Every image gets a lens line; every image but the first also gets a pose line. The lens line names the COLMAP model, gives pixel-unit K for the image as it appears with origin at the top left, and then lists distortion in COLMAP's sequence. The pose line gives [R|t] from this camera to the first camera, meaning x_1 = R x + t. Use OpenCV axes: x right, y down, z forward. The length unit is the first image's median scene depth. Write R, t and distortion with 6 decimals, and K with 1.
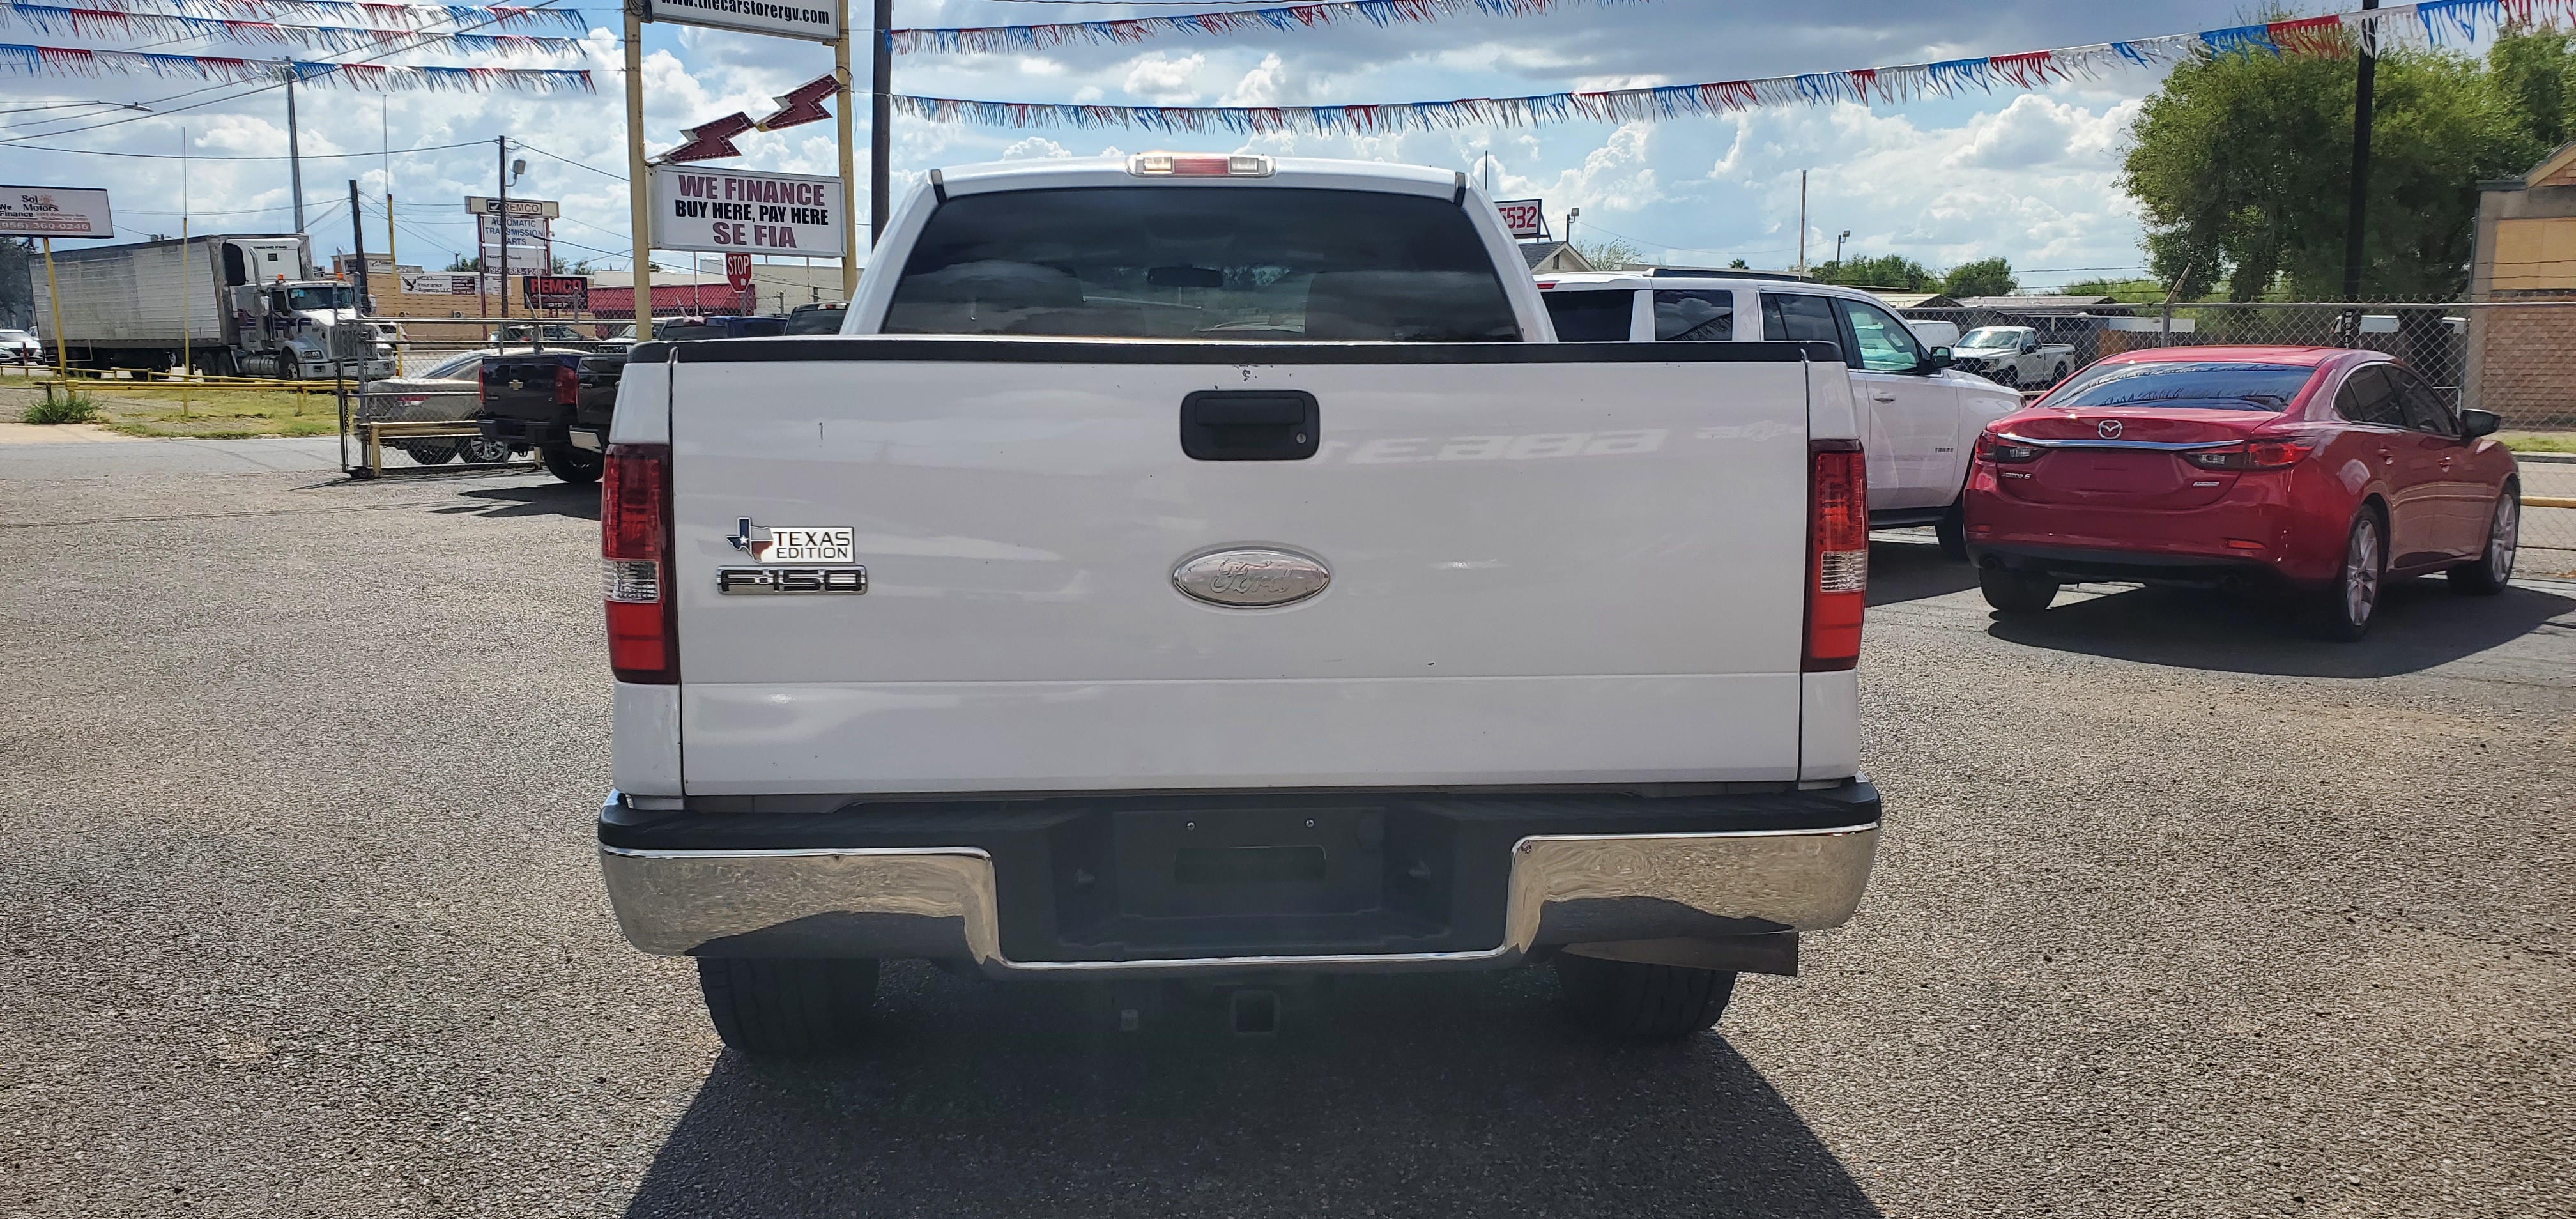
lens RADIAL K [[2061.2, 0, 1288.0], [0, 2061.2, 609.5], [0, 0, 1]] dist [0.112249, -0.197458]
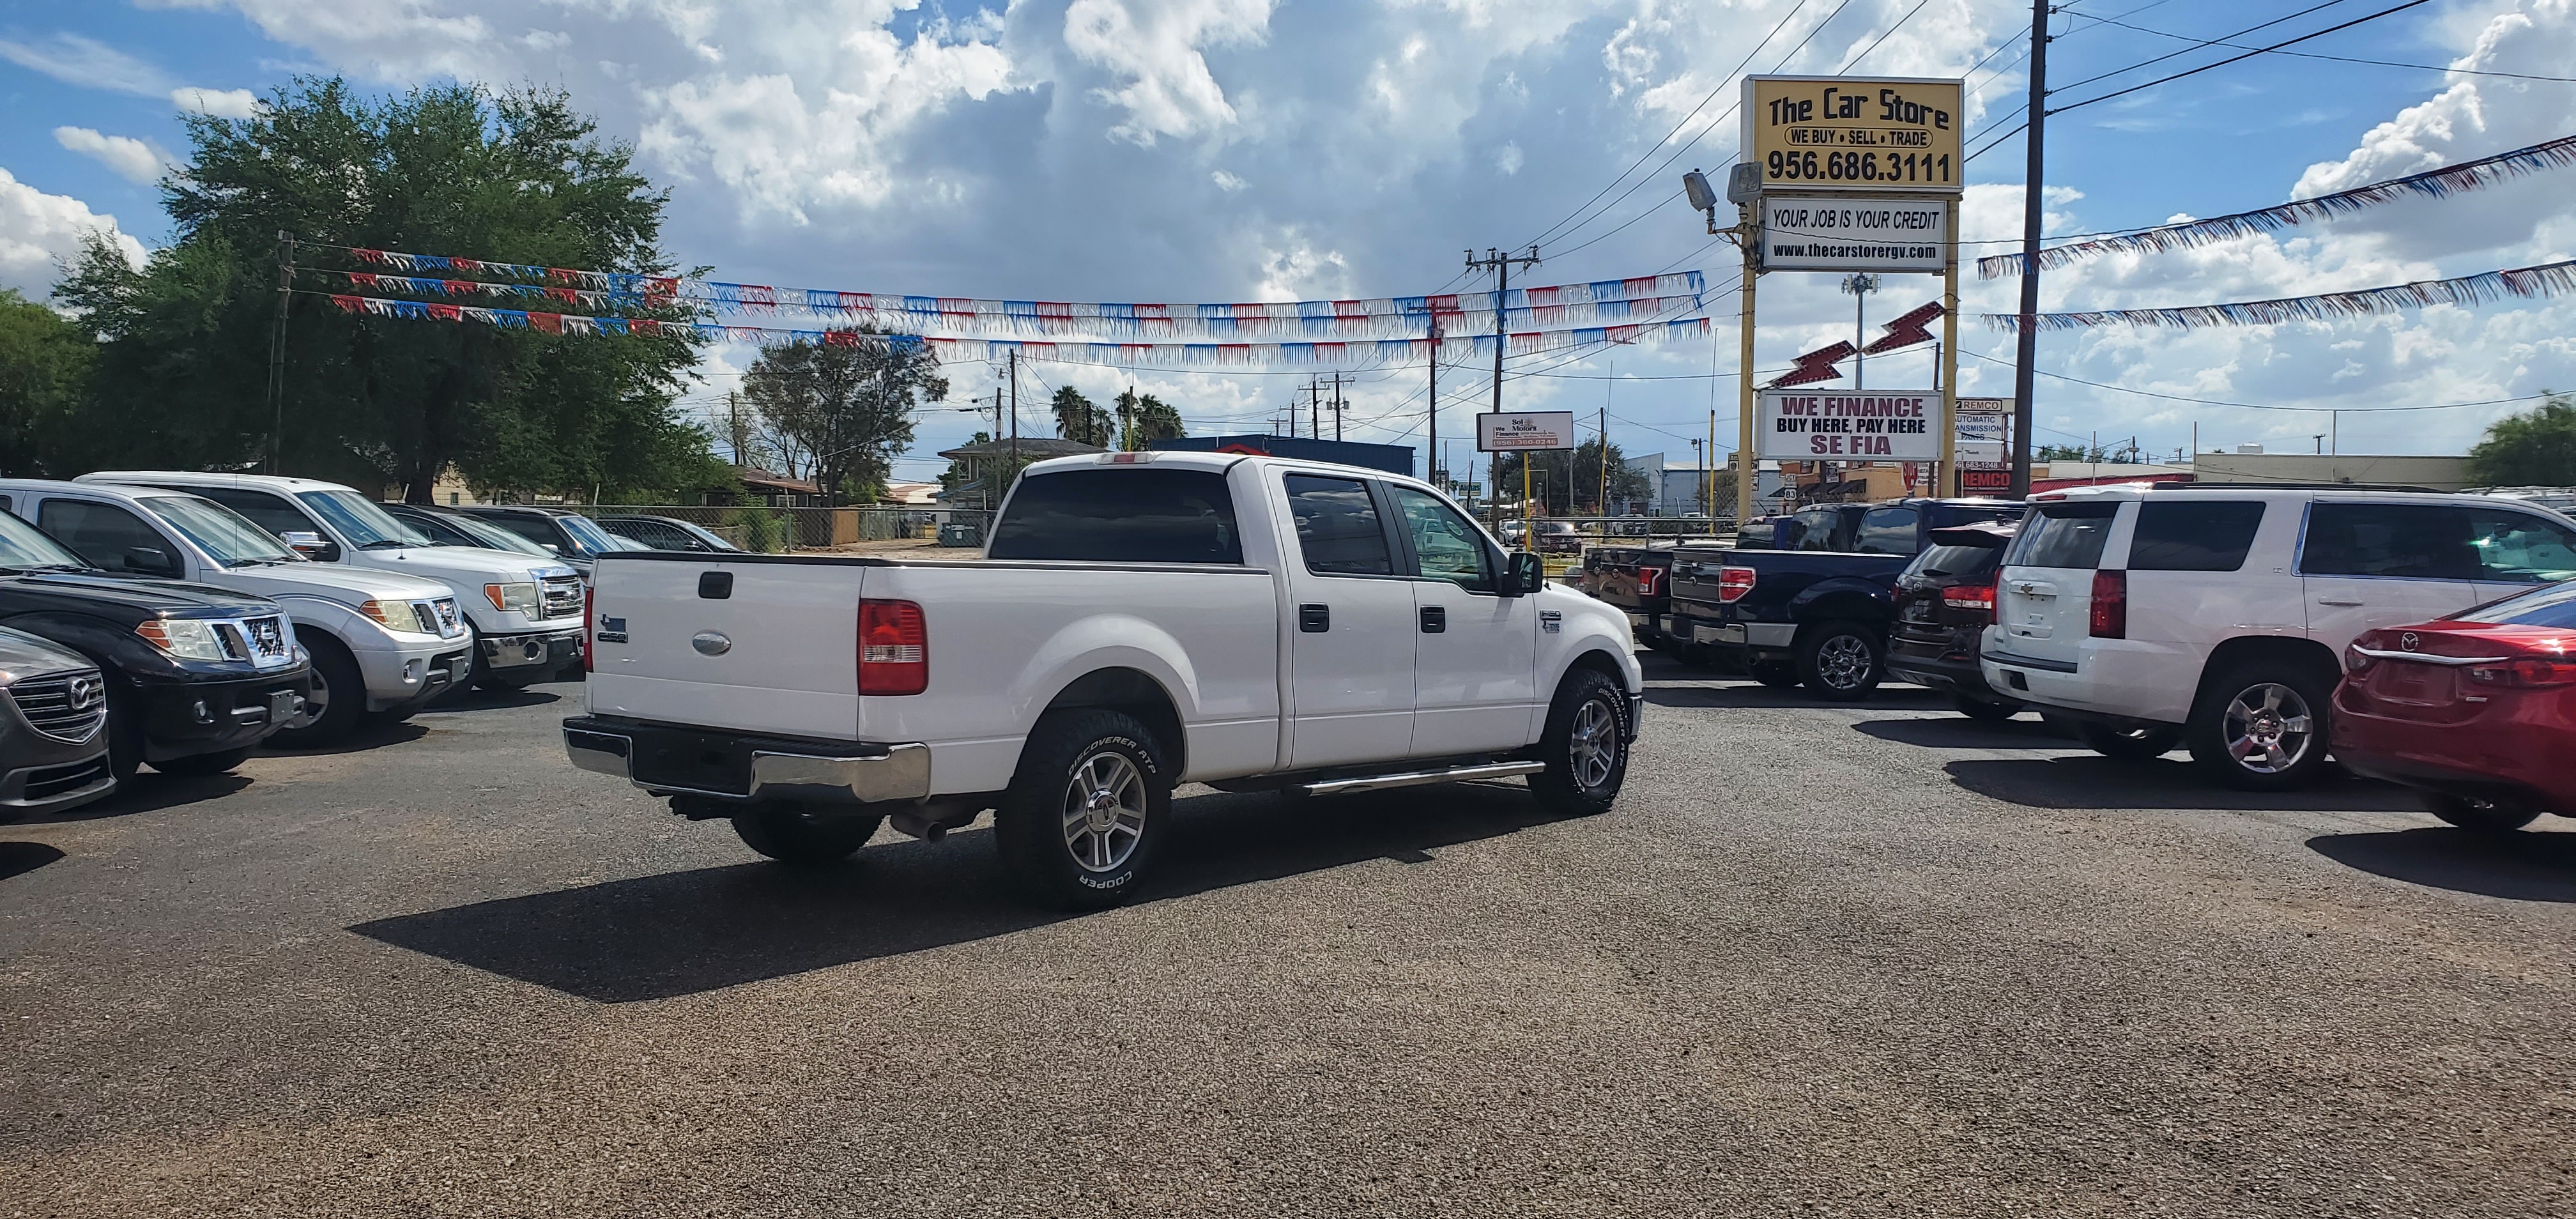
lens RADIAL K [[2071.2, 0, 1204.0], [0, 2071.2, 607.6], [0, 0, 1]] dist [0.022194, 0.003018]
pose [[0.718951, 0.032251, -0.694312, 0.285496], [-0.094655, 0.994160, -0.051835, 0.001886], [0.688586, 0.102987, 0.717805, -0.056034]]
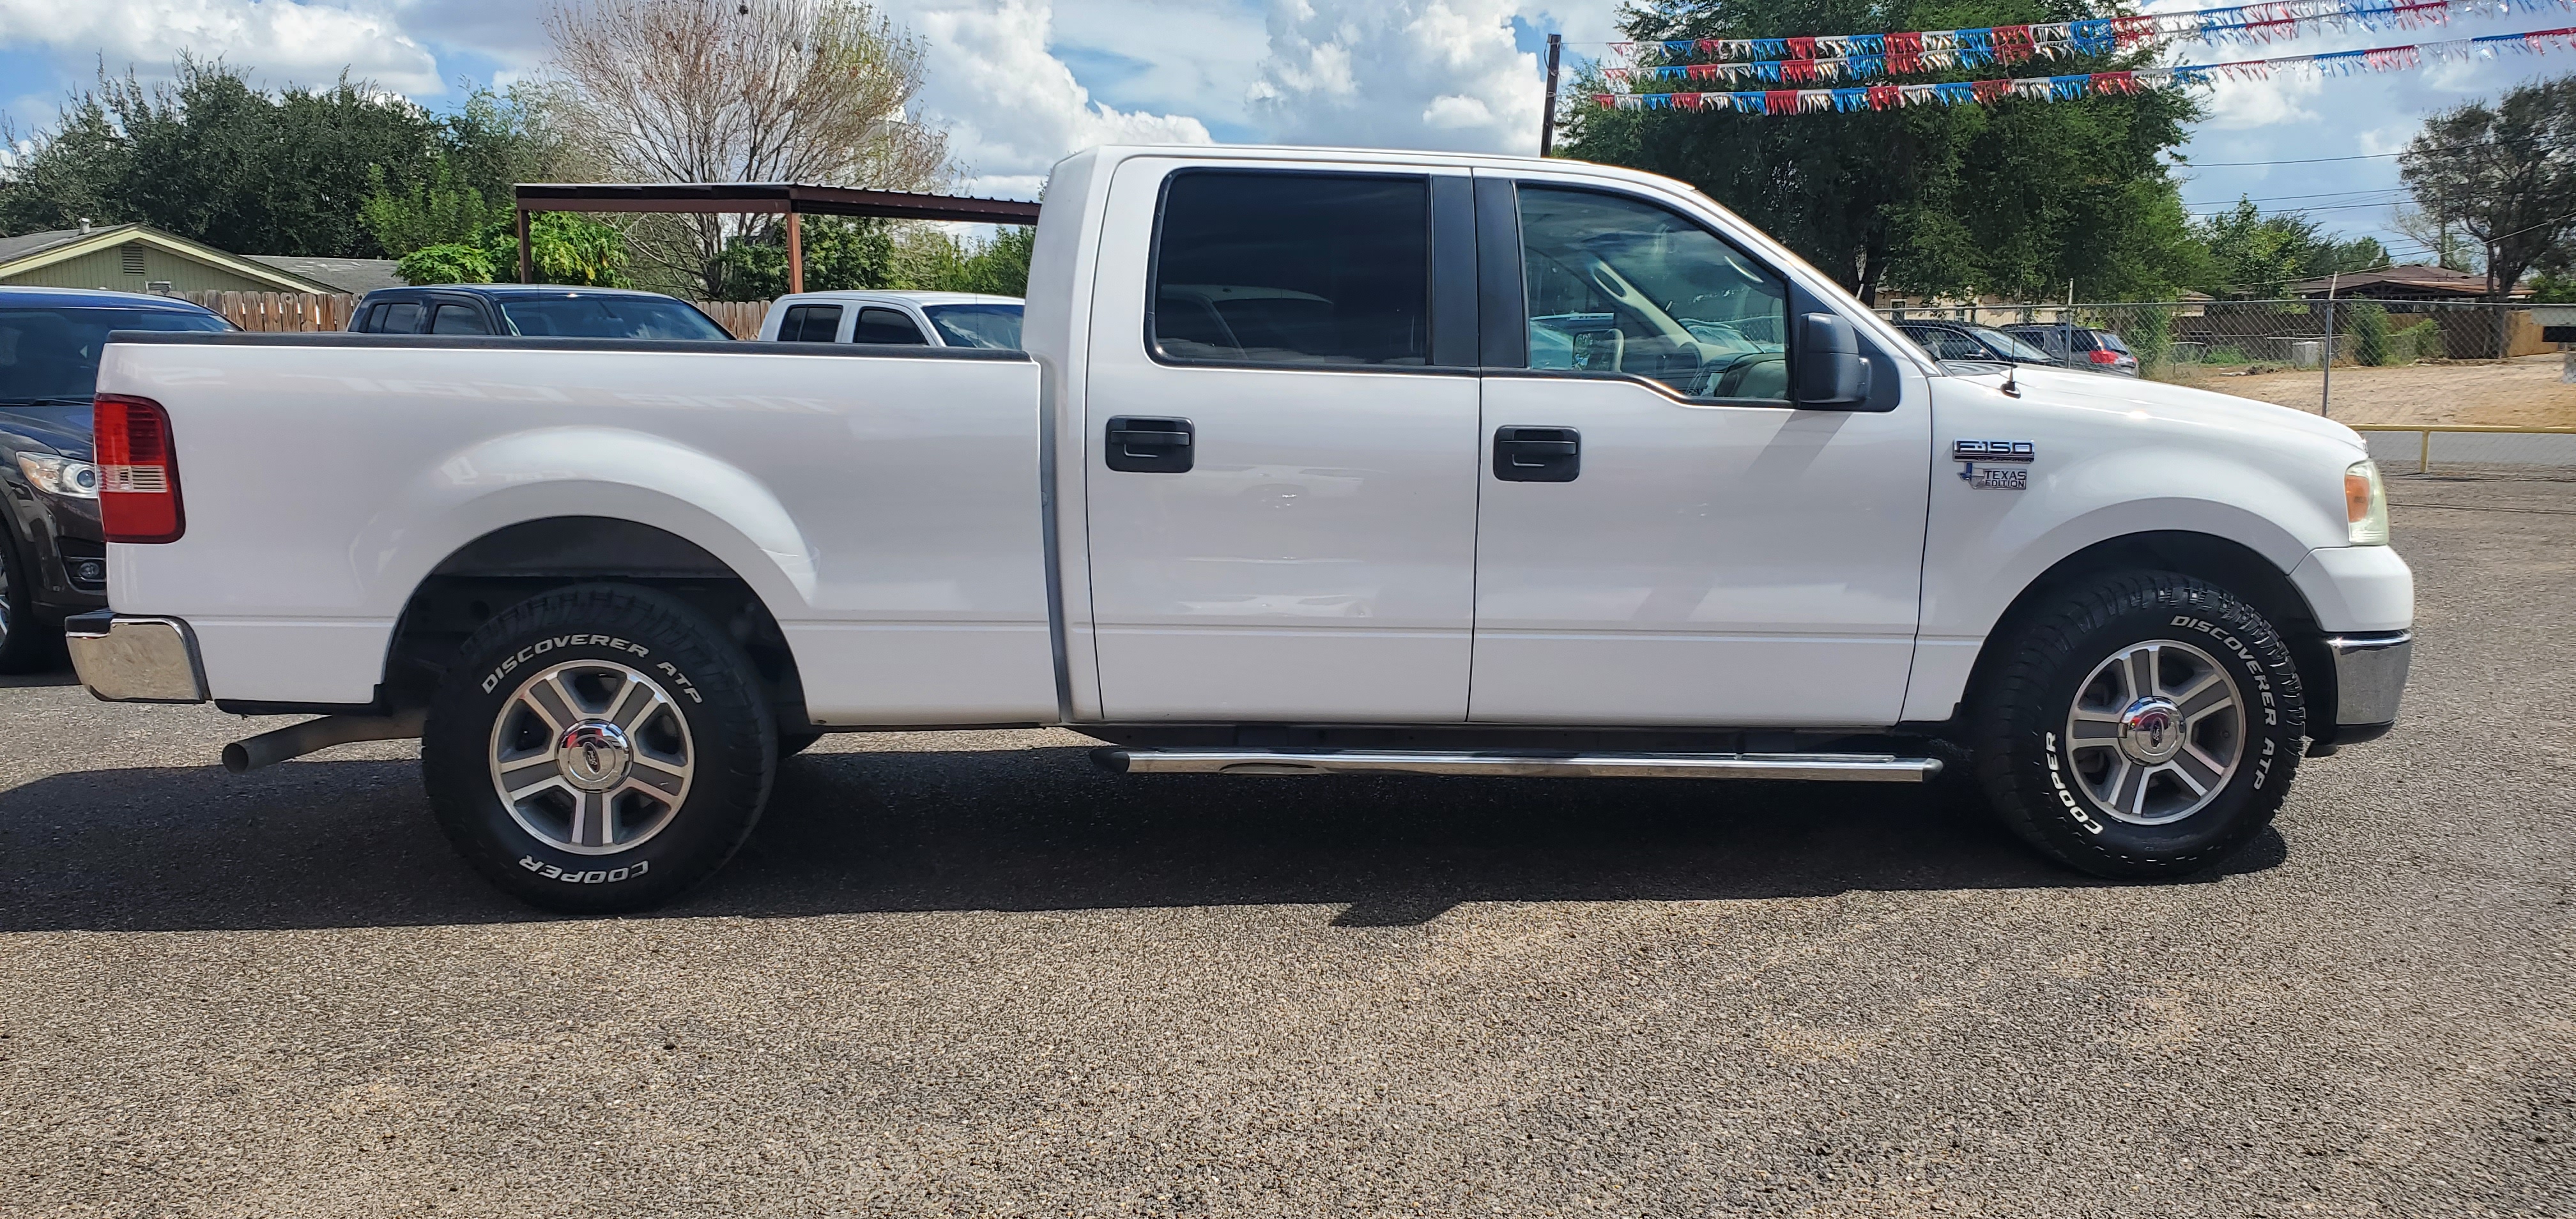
lens RADIAL K [[2033.2, 0, 1132.8], [0, 2033.2, 611.4], [0, 0, 1]] dist [-0.041066, 0.071428]
pose [[-0.013488, 0.128776, -0.991582, 0.234734], [-0.116927, 0.984665, 0.129469, -0.027247], [0.993049, 0.117689, 0.001776, 0.230862]]
